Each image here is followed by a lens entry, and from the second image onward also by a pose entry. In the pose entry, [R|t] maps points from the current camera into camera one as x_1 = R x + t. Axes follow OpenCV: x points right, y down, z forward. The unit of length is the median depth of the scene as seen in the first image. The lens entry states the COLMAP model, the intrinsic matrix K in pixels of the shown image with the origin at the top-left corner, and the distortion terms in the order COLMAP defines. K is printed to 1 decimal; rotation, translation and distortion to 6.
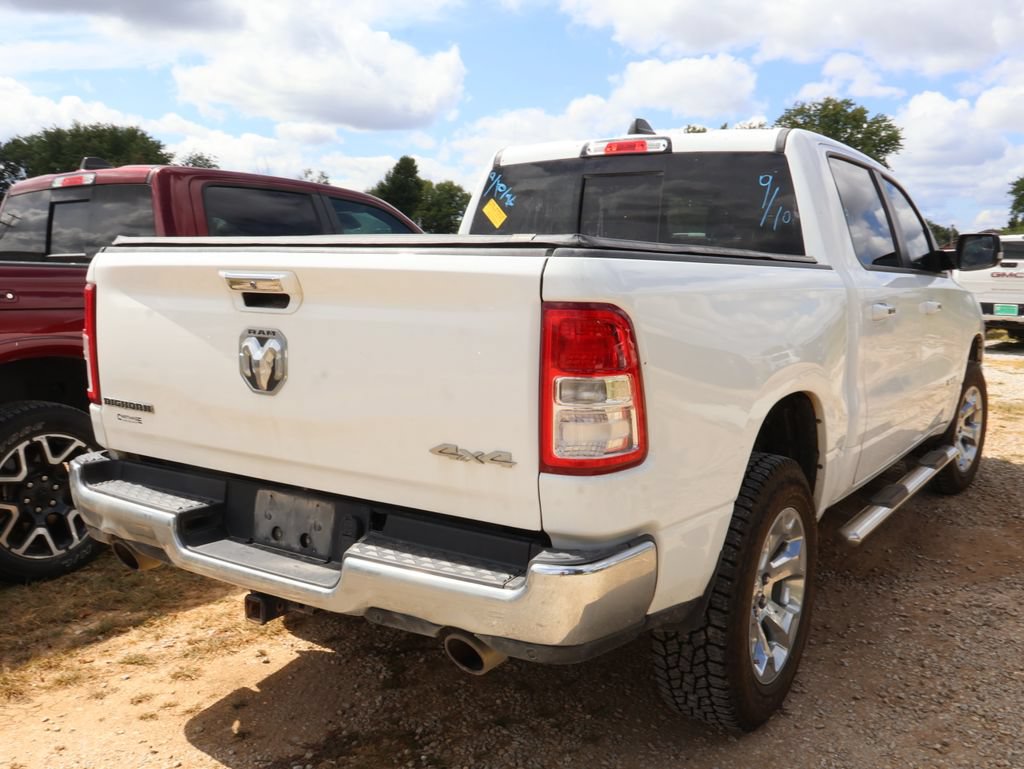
lens RADIAL K [[953.1, 0, 518.3], [0, 953.1, 379.1], [0, 0, 1]] dist [-0.002109, 0.000000]
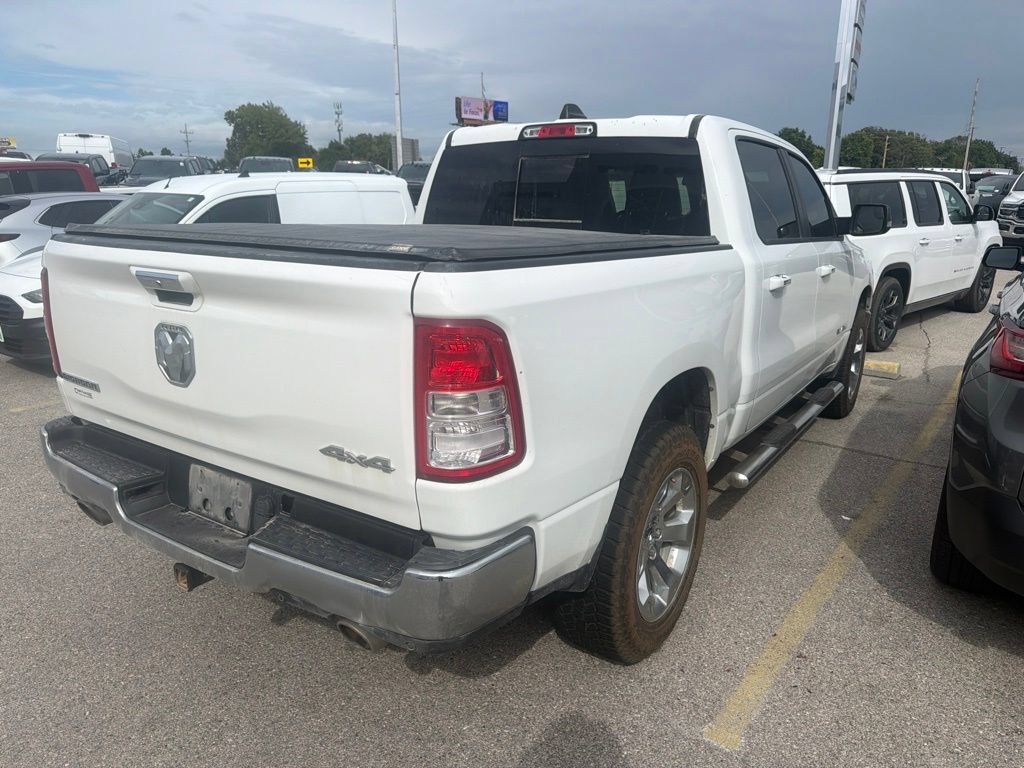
lens RADIAL K [[715.0, 0, 506.5], [0, 715.0, 385.1], [0, 0, 1]] dist [0.031923, -0.006067]
pose [[0.999821, 0.008659, -0.016796, 0.092793], [-0.006445, 0.991799, 0.127643, -0.072871], [0.017763, -0.127512, 0.991678, 0.166049]]
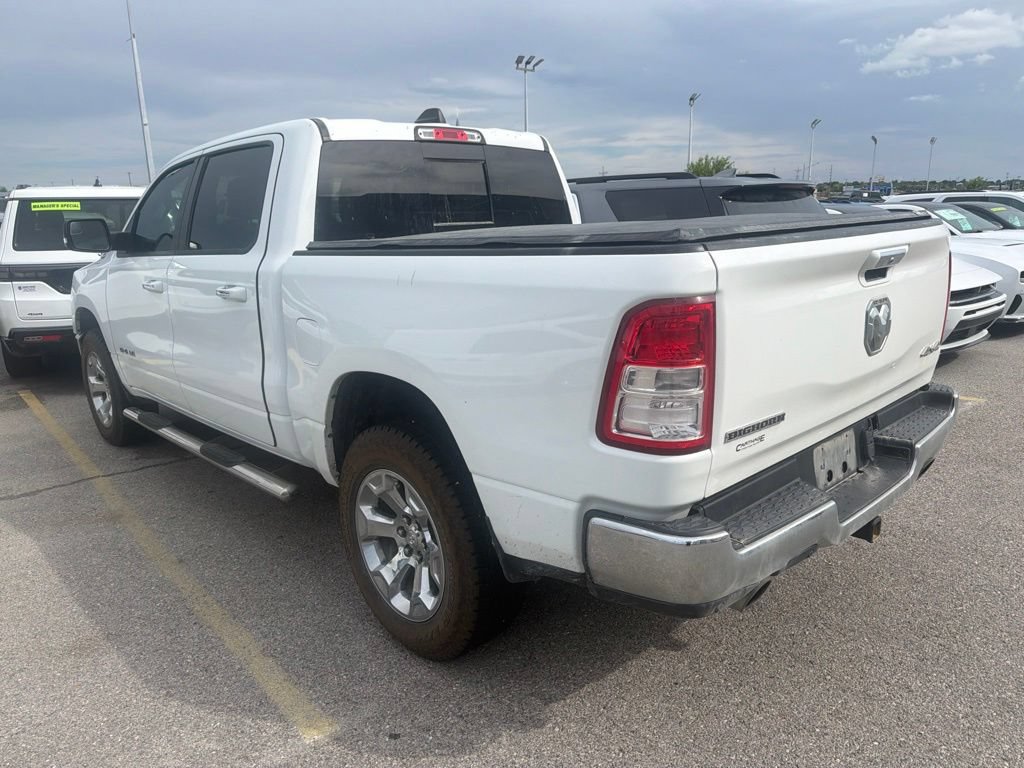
lens RADIAL K [[713.9, 0, 512.5], [0, 713.9, 390.4], [0, 0, 1]] dist [0.046689, -0.002952]
pose [[0.233573, -0.251538, 0.939240, -0.987873], [0.158764, 0.962862, 0.218382, -0.166964], [-0.959290, 0.098110, 0.264834, 0.968917]]
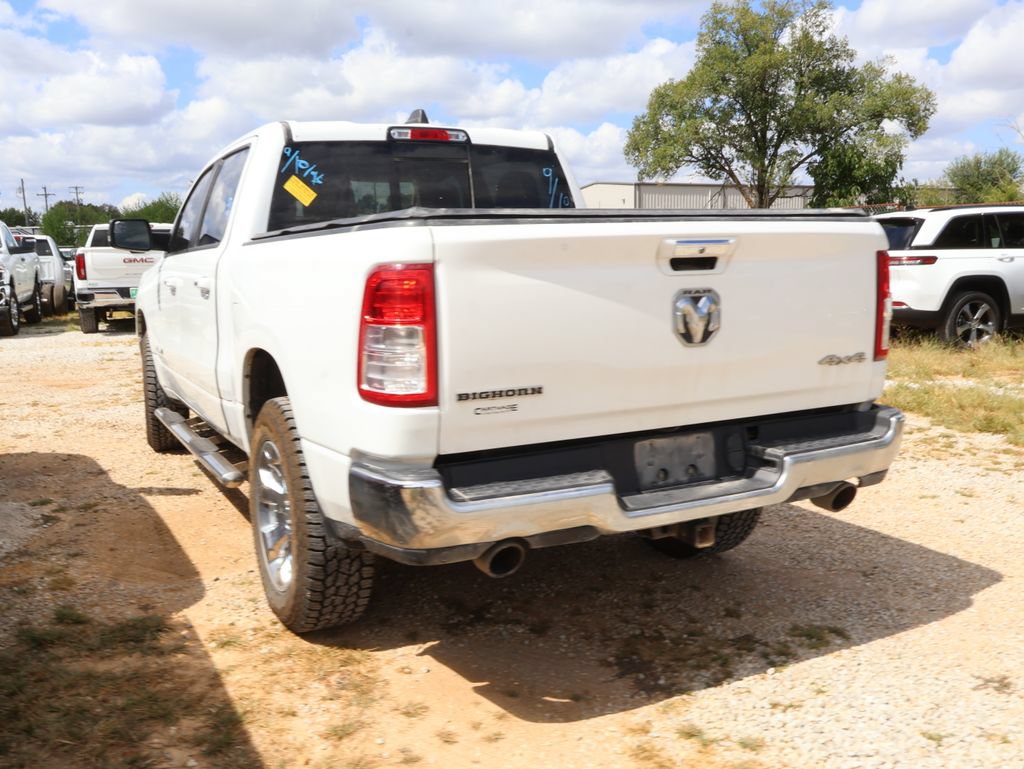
lens RADIAL K [[953.1, 0, 510.6], [0, 953.1, 381.4], [0, 0, 1]] dist [-0.002109, 0.000000]
pose [[0.492207, -0.140263, 0.859104, -1.104637], [0.130983, 0.987630, 0.086203, -0.056656], [-0.860567, 0.070098, 0.504490, 0.499025]]
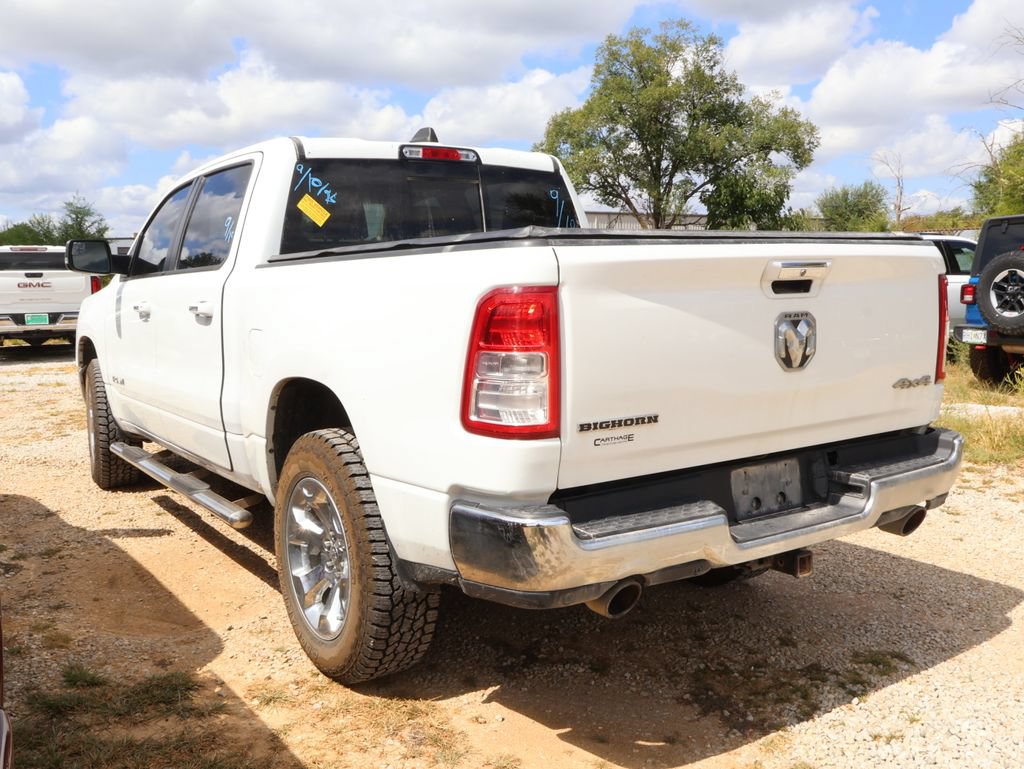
lens RADIAL K [[953.1, 0, 510.7], [0, 953.1, 383.8], [0, 0, 1]] dist [-0.002109, 0.000000]
pose [[0.384058, -0.124365, 0.914895, -1.147431], [0.133842, 0.987920, 0.078107, -0.081669], [-0.913557, 0.092453, 0.396064, 0.697826]]
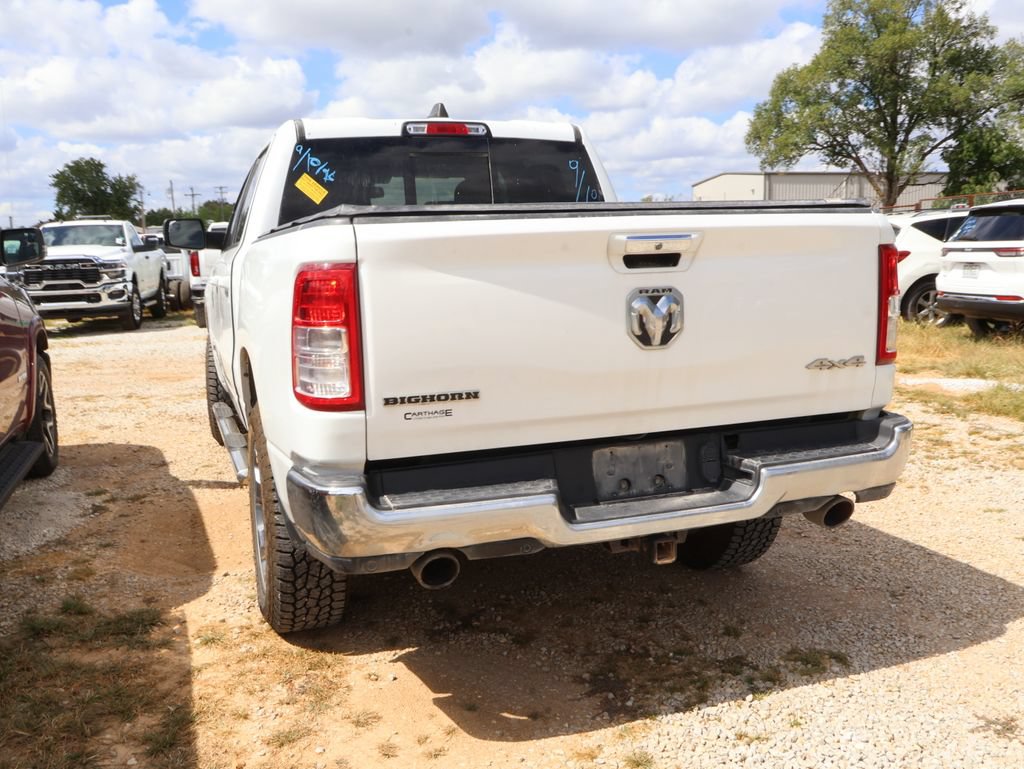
lens RADIAL K [[953.1, 0, 512.1], [0, 953.1, 384.9], [0, 0, 1]] dist [-0.002109, 0.000000]
pose [[0.602174, -0.143628, 0.785339, -0.978291], [0.132946, 0.987990, 0.078751, -0.040285], [-0.787218, 0.056986, 0.614036, 0.381765]]
